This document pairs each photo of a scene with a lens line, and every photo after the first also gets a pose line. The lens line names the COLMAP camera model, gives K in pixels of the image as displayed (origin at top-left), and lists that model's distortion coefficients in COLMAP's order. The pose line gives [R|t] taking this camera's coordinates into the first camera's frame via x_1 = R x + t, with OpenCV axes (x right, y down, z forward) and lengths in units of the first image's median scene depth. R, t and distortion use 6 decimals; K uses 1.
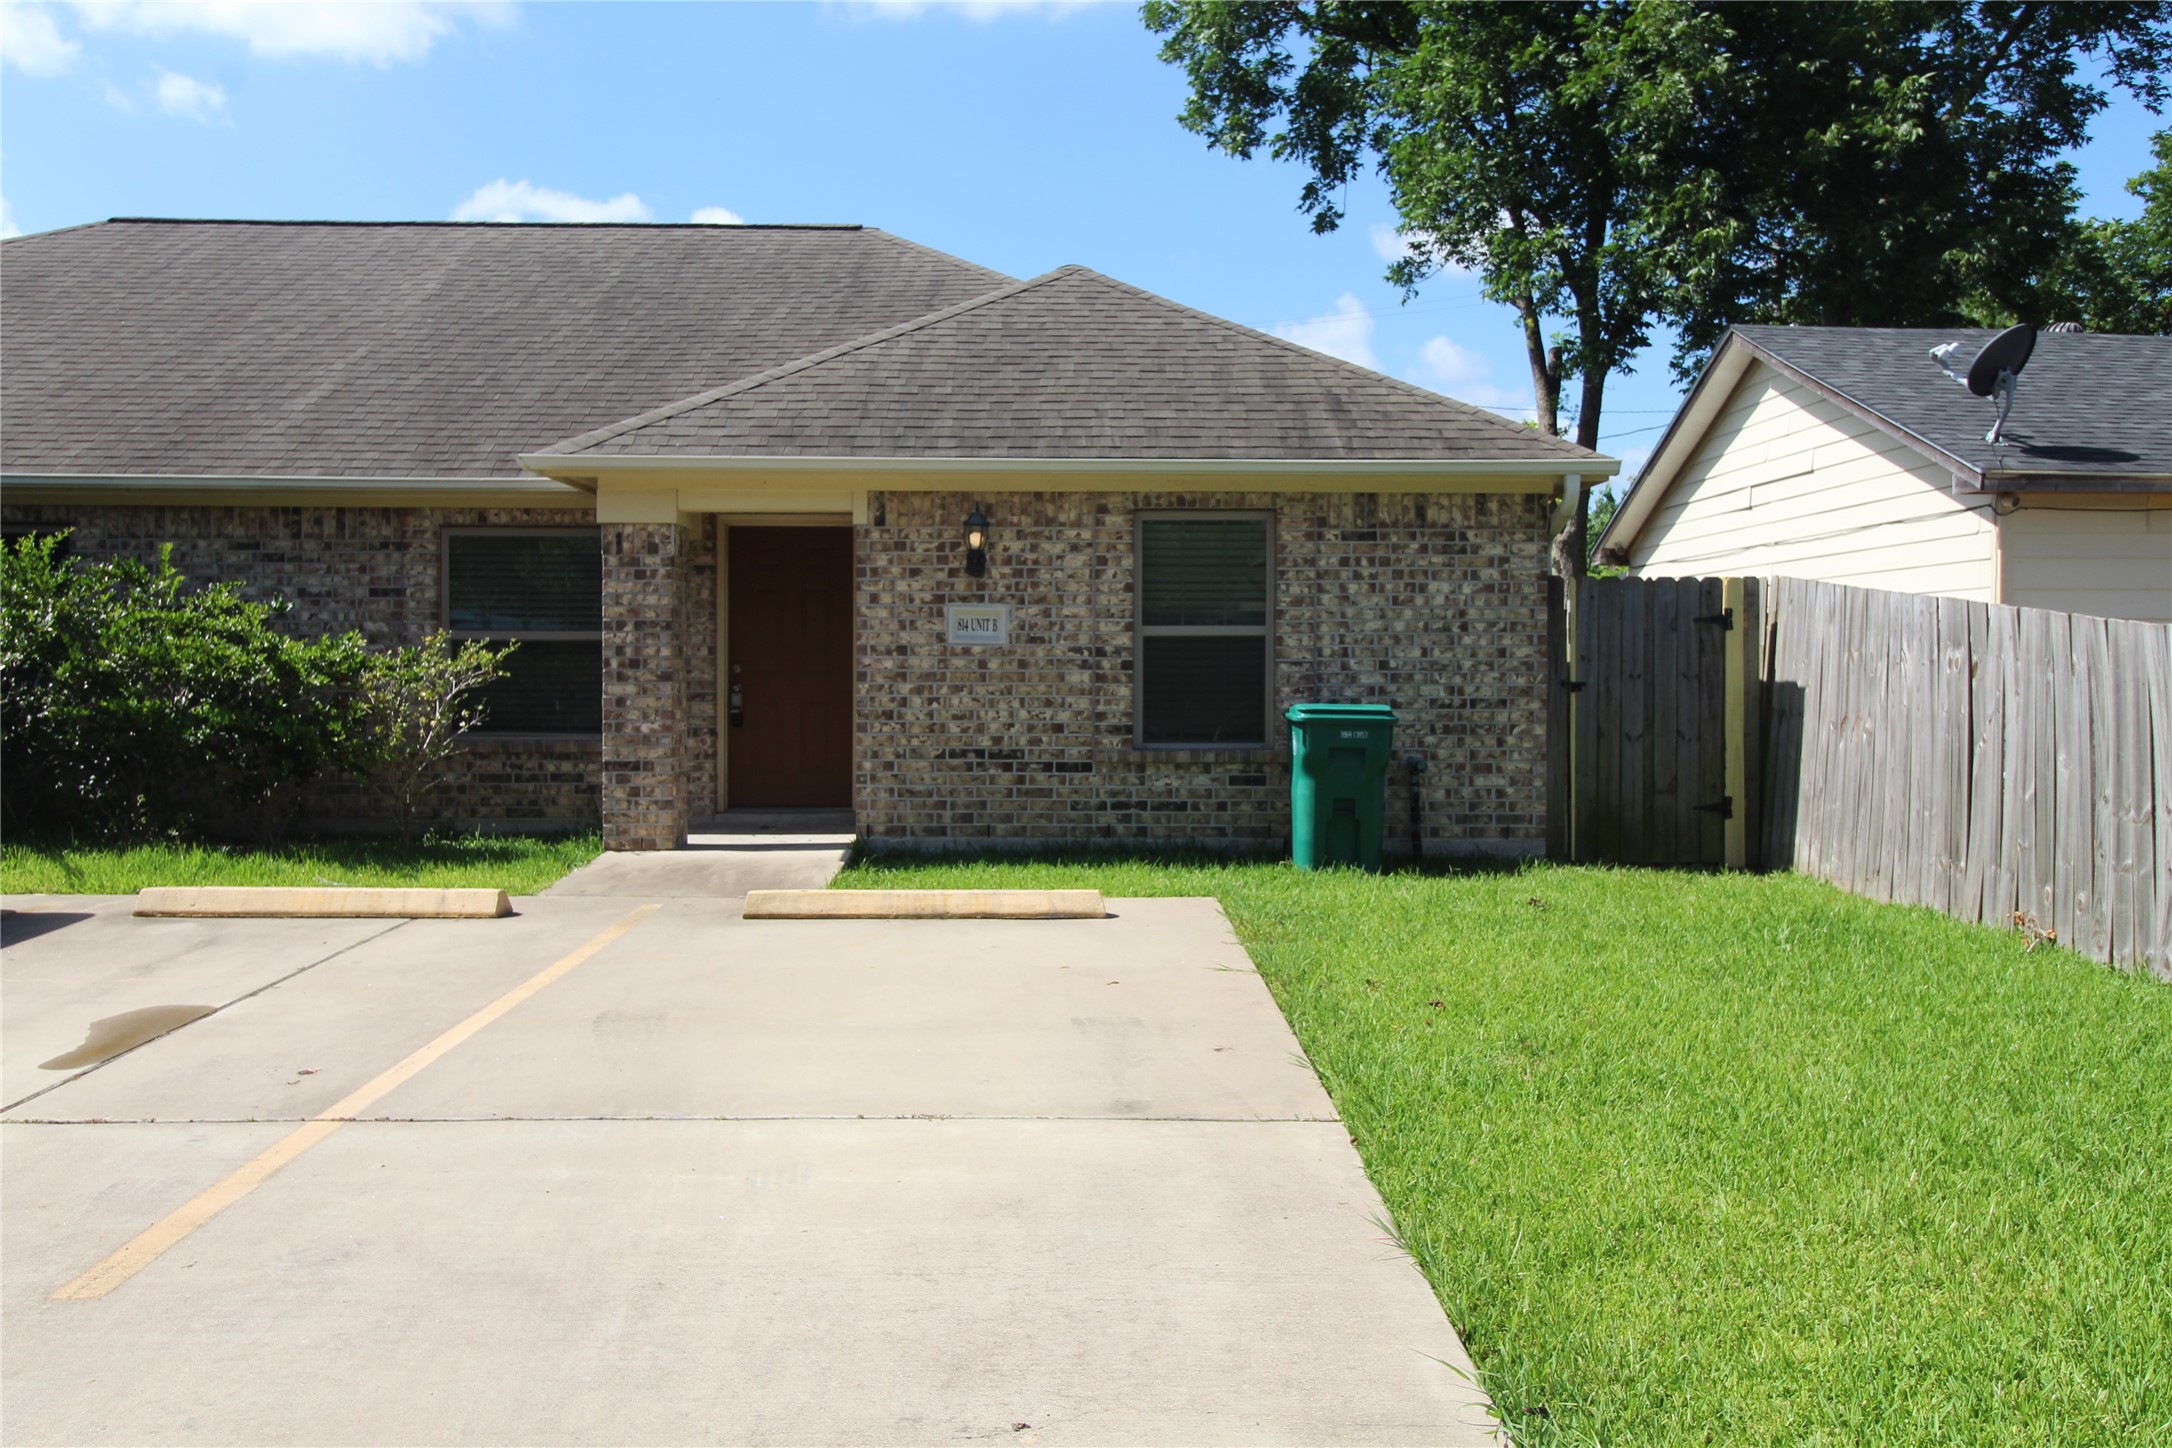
lens RADIAL K [[1701.1, 0, 1082.0], [0, 1701.1, 668.6], [0, 0, 1]] dist [0.011416, 0.000115]
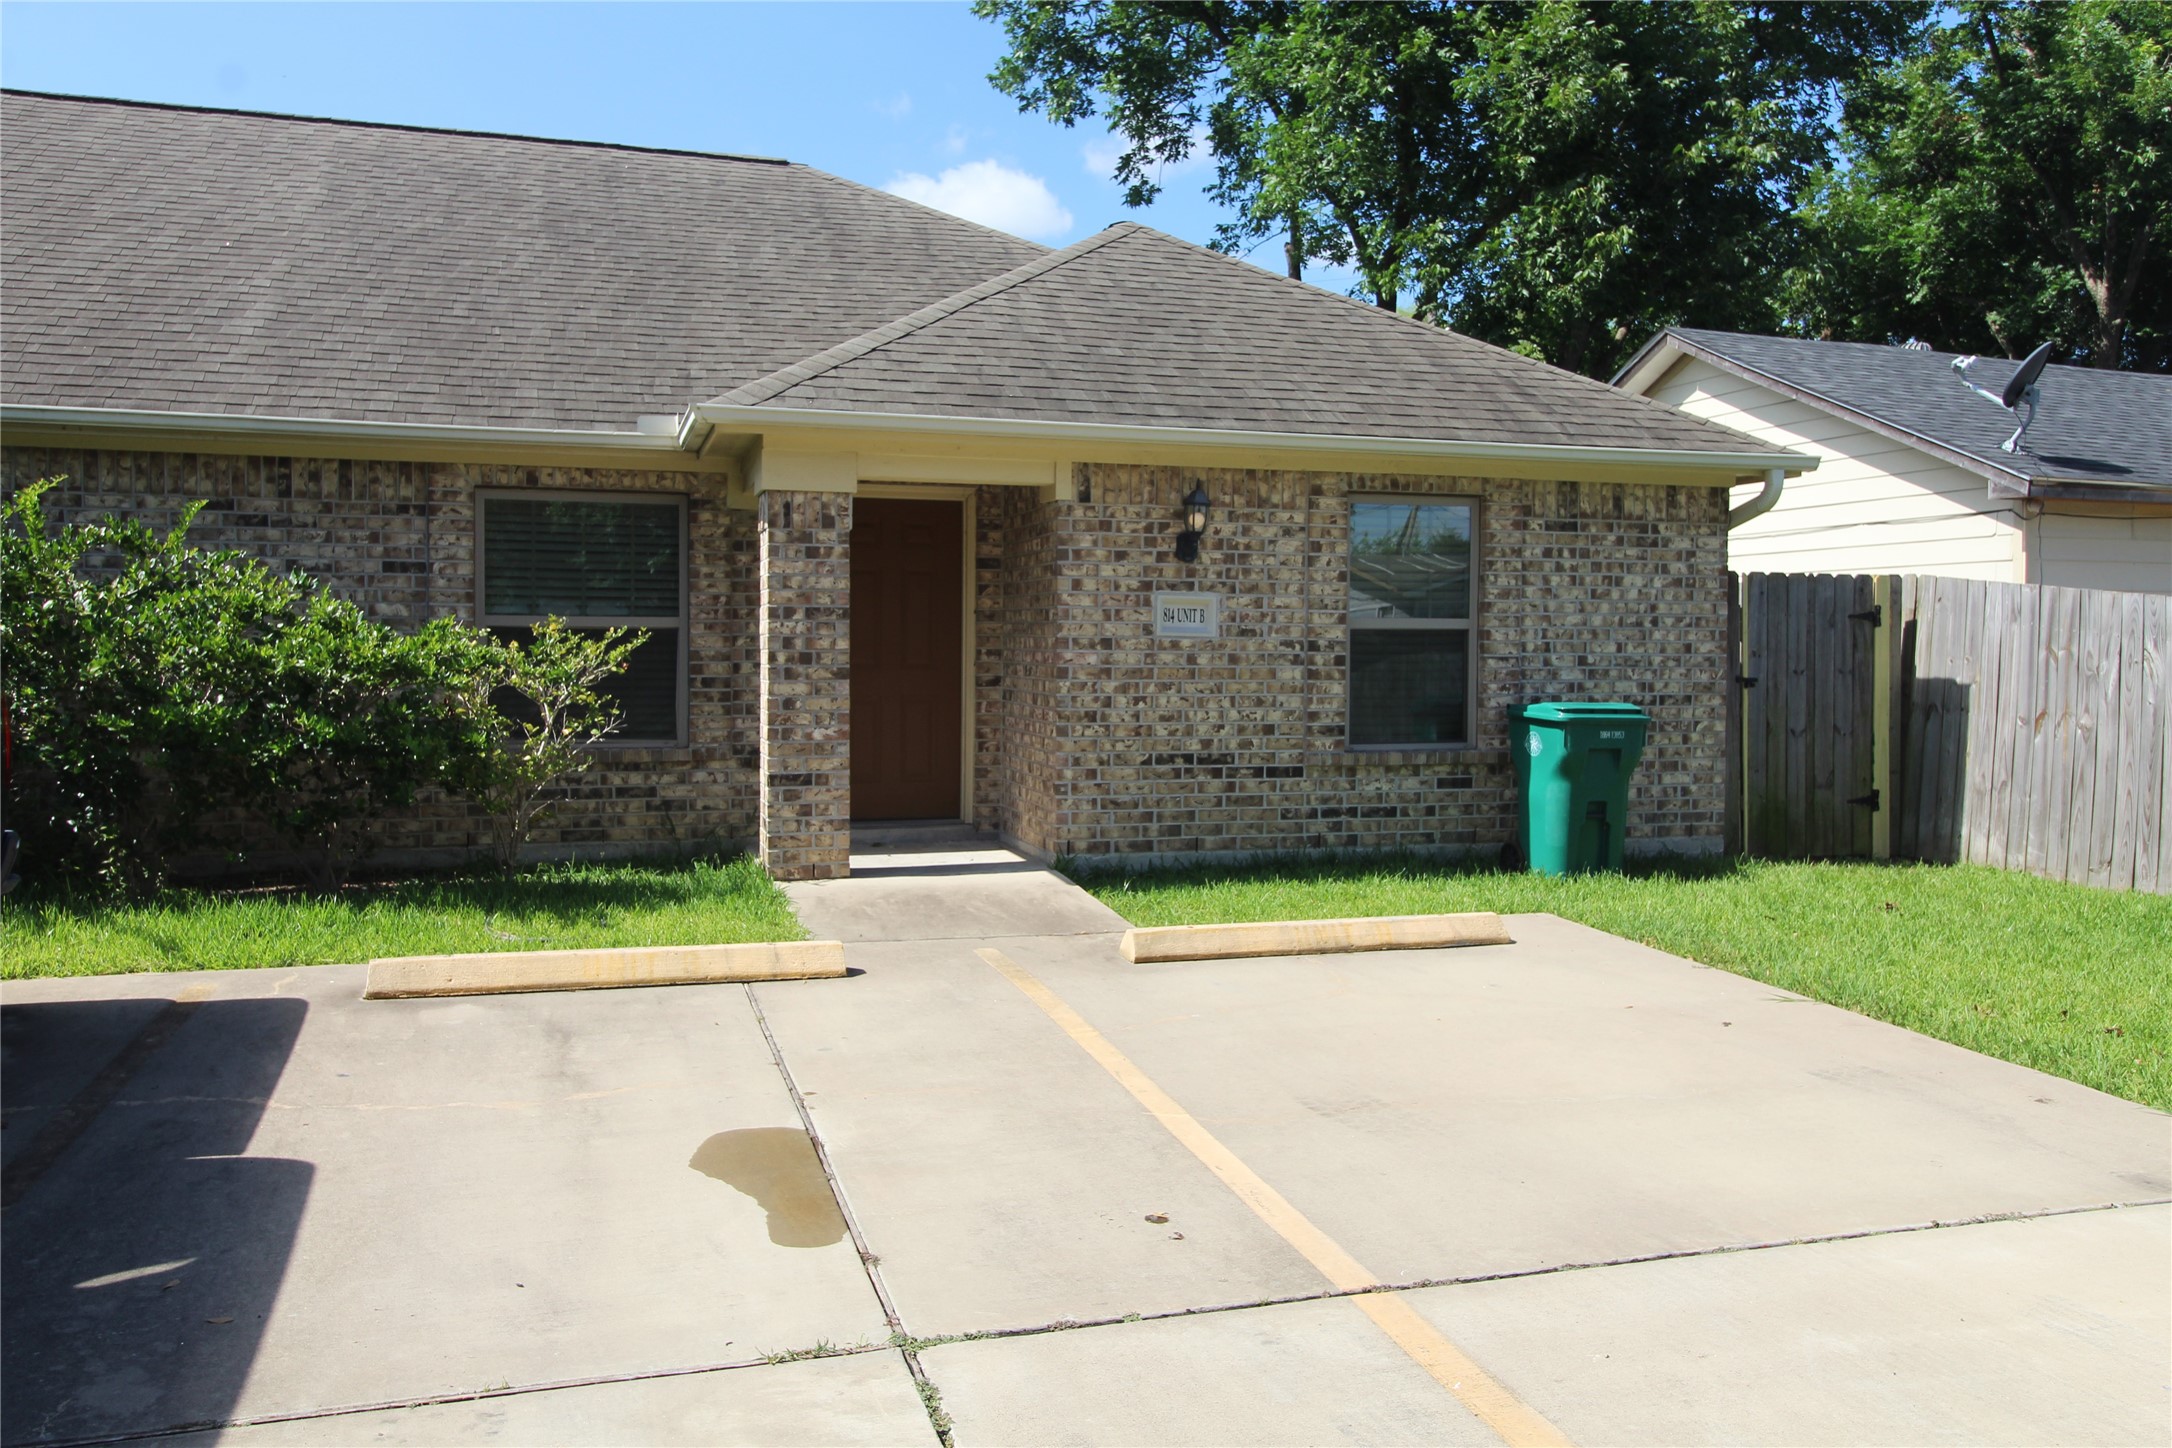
lens RADIAL K [[1701.1, 0, 1082.0], [0, 1701.1, 668.6], [0, 0, 1]] dist [0.011416, 0.000115]
pose [[0.960057, -0.000292, 0.279805, -0.365257], [-0.003082, 0.999928, 0.011618, -0.007920], [-0.279788, -0.012016, 0.959987, 0.152765]]
